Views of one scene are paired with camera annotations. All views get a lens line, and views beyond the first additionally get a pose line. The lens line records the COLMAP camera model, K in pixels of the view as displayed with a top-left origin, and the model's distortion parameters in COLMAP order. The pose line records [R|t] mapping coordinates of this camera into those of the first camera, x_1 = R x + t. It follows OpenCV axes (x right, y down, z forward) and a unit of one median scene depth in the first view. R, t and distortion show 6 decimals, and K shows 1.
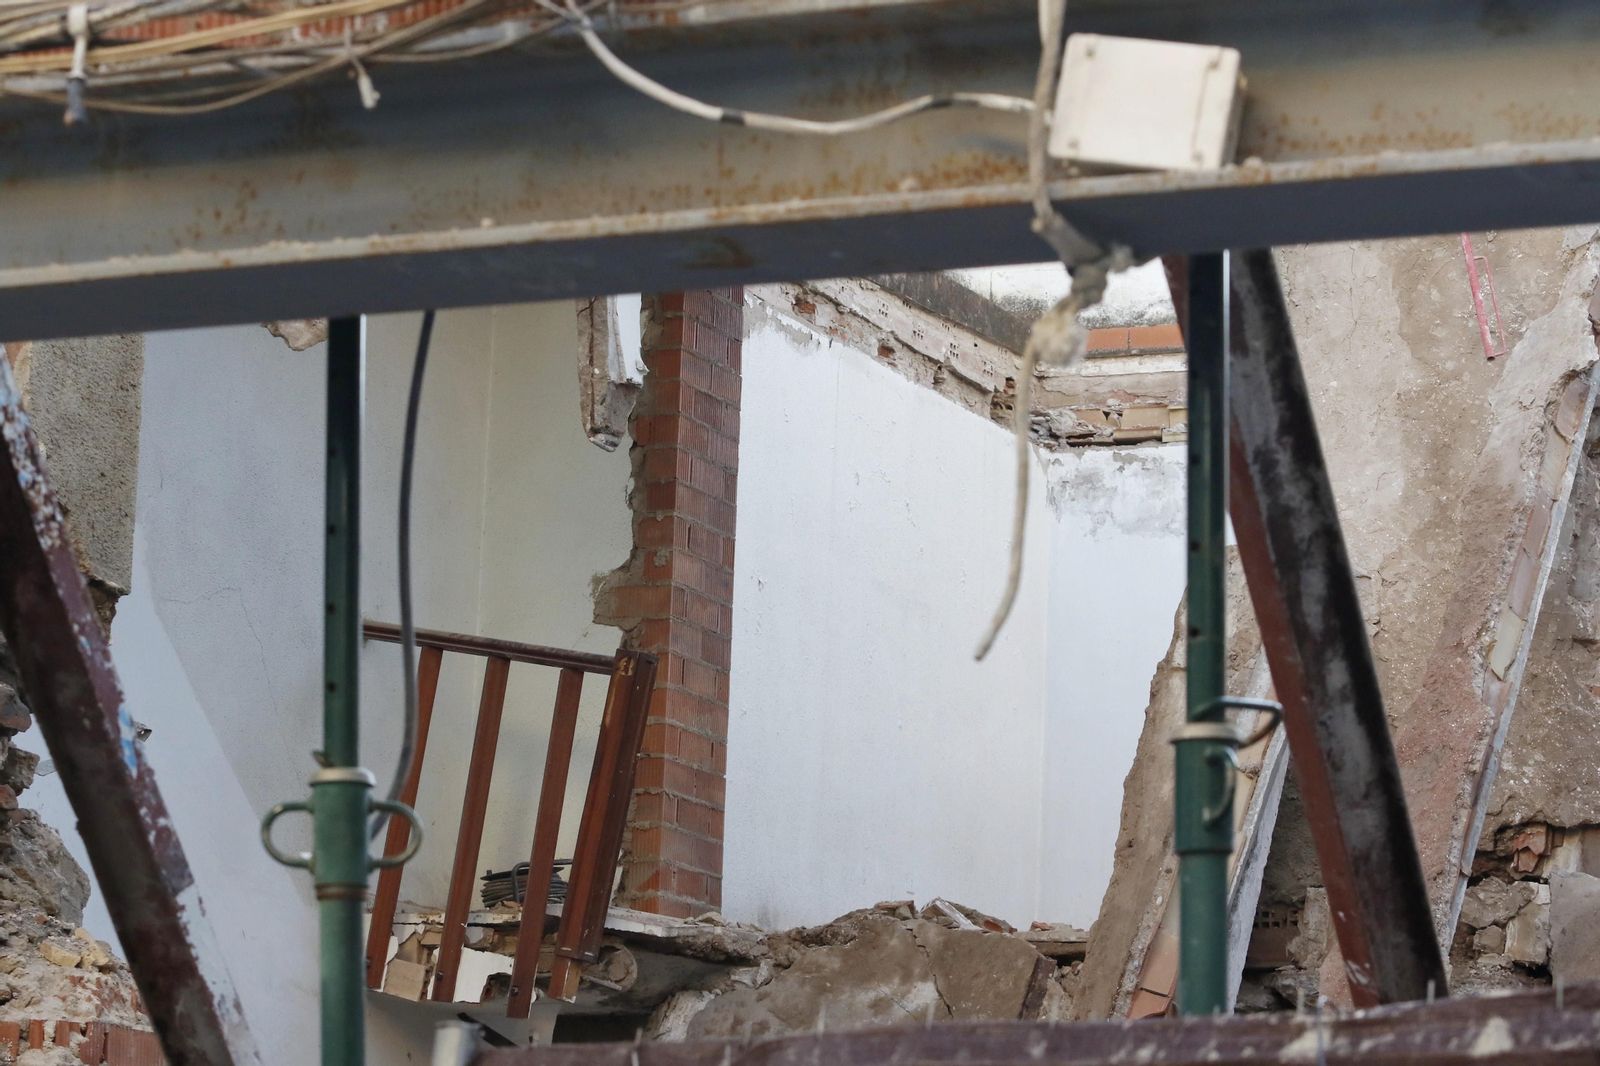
lens RADIAL K [[5157.2, 0, 800.4], [0, 5157.2, 533.9], [0, 0, 1]] dist [-0.308226, -0.211913]
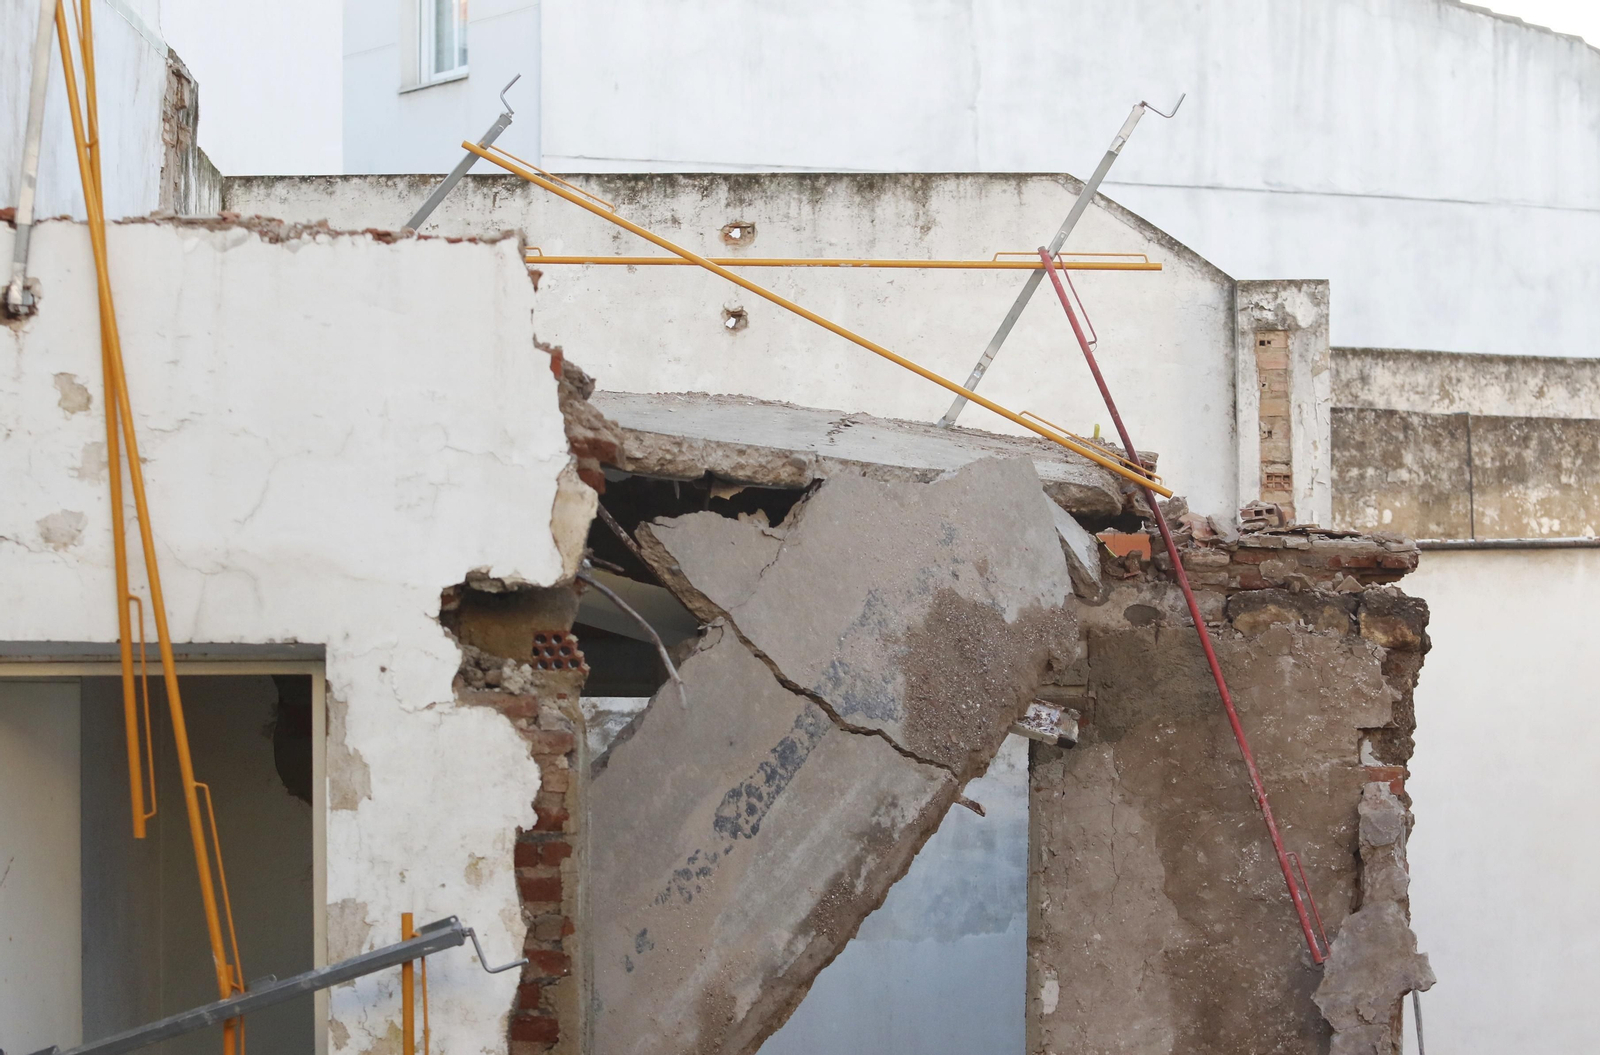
lens RADIAL K [[5202.3, 0, 801.3], [0, 5202.3, 529.4], [0, 0, 1]] dist [-0.274757, -2.216712]
pose [[0.900238, -0.021999, 0.434842, -0.407608], [-0.047772, 0.987702, 0.148869, -0.265510], [-0.432769, -0.154790, 0.888116, 0.103484]]
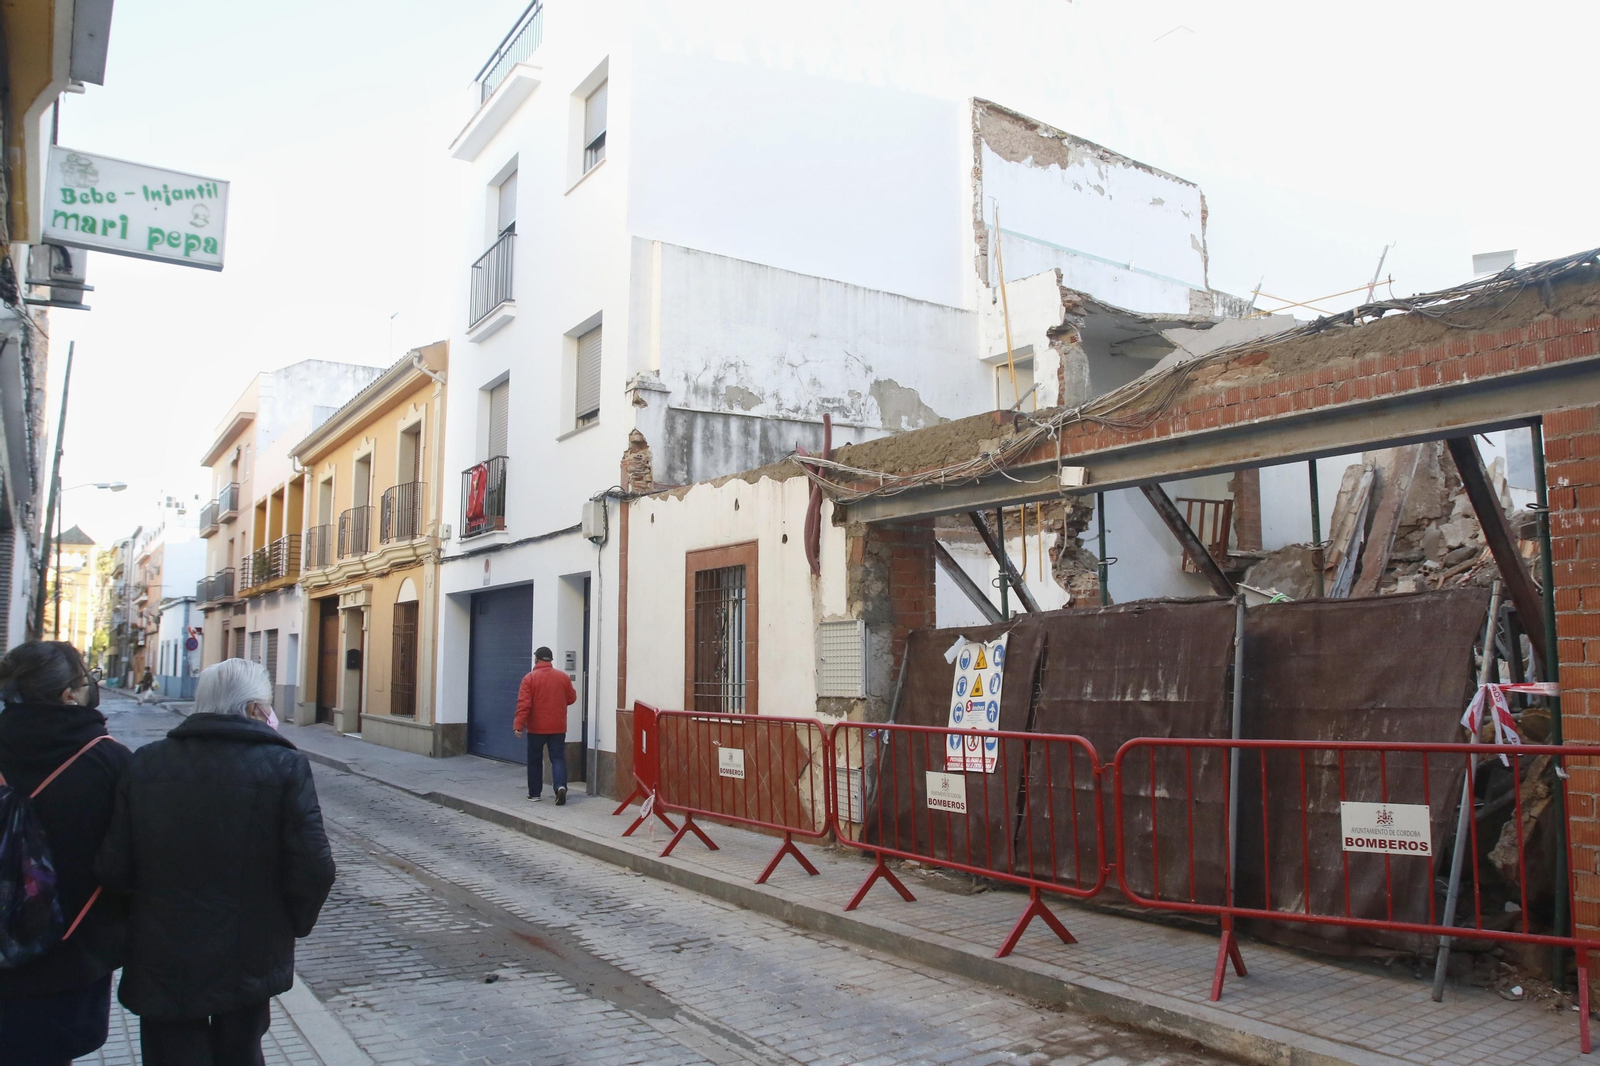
lens RADIAL K [[1172.0, 0, 801.1], [0, 1172.0, 538.9], [0, 0, 1]] dist [-0.105758, 0.077245]
pose [[0.863462, -0.087757, -0.496722, 0.161897], [0.122820, 0.991690, 0.038296, -0.032477], [0.489234, -0.094074, 0.867064, -0.168033]]
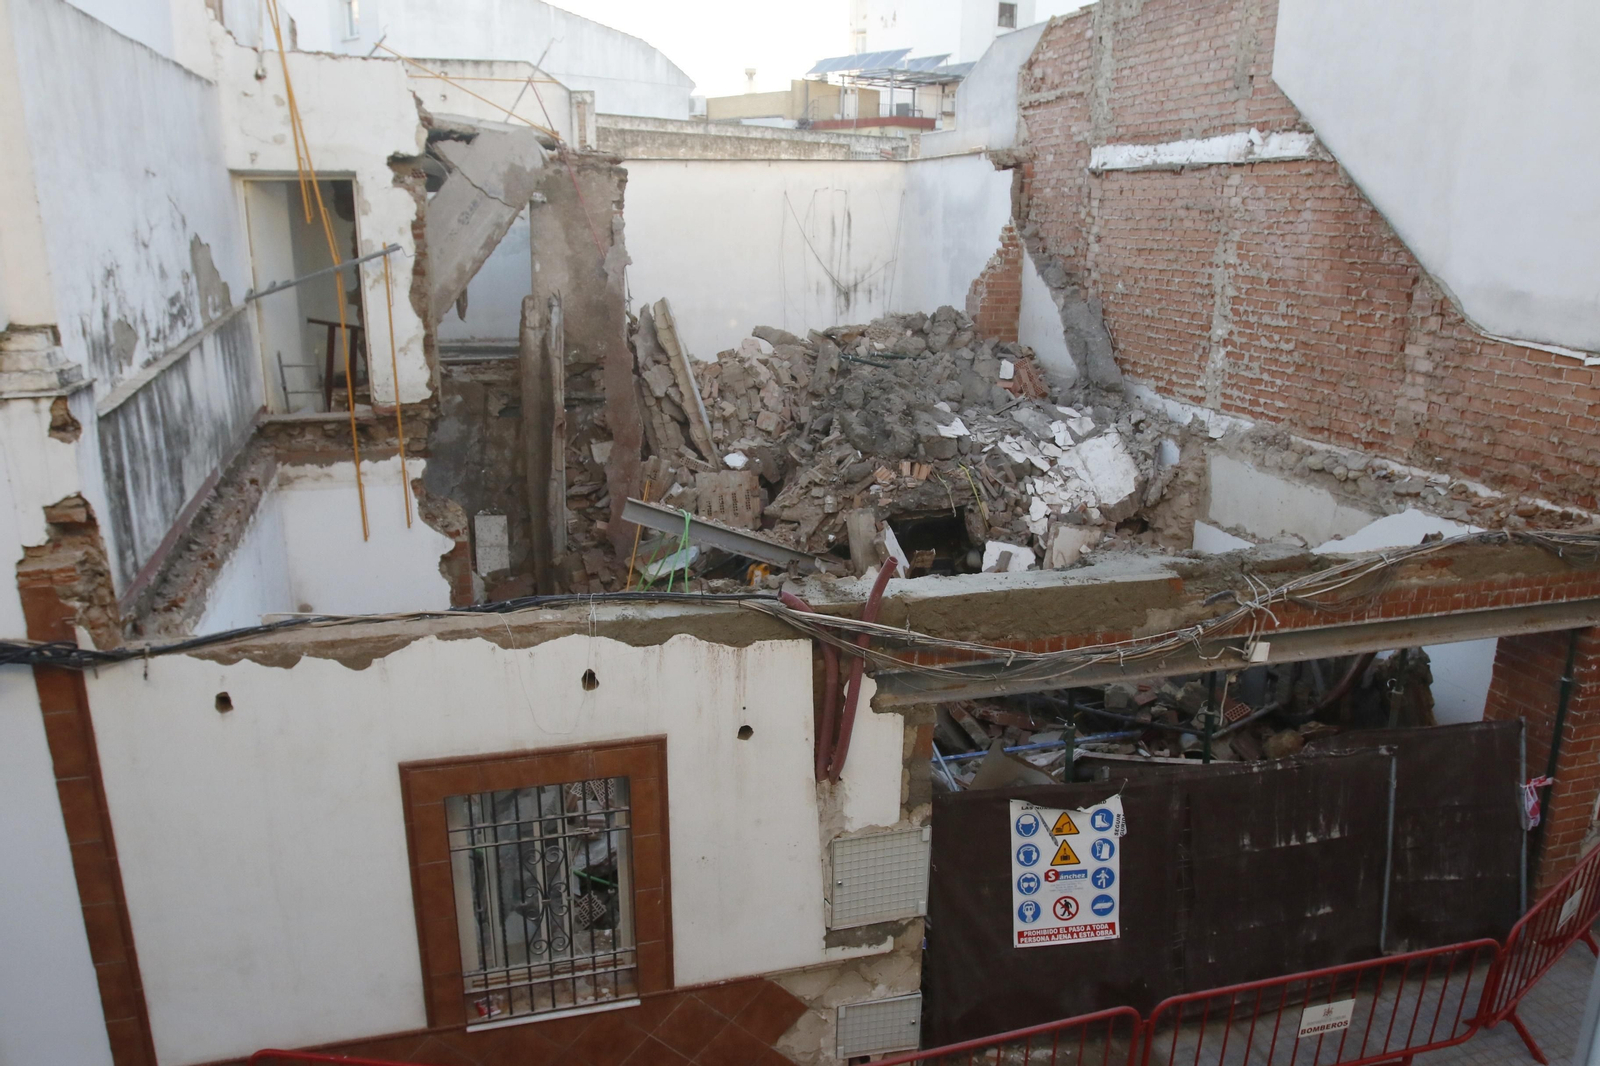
lens RADIAL K [[1162.2, 0, 793.9], [0, 1162.2, 540.3], [0, 0, 1]] dist [-0.097679, 0.065042]
pose [[0.742819, -0.210226, 0.635630, -0.407107], [-0.109002, 0.898775, 0.424642, -0.244322], [-0.660559, -0.384717, 0.644712, 0.152392]]
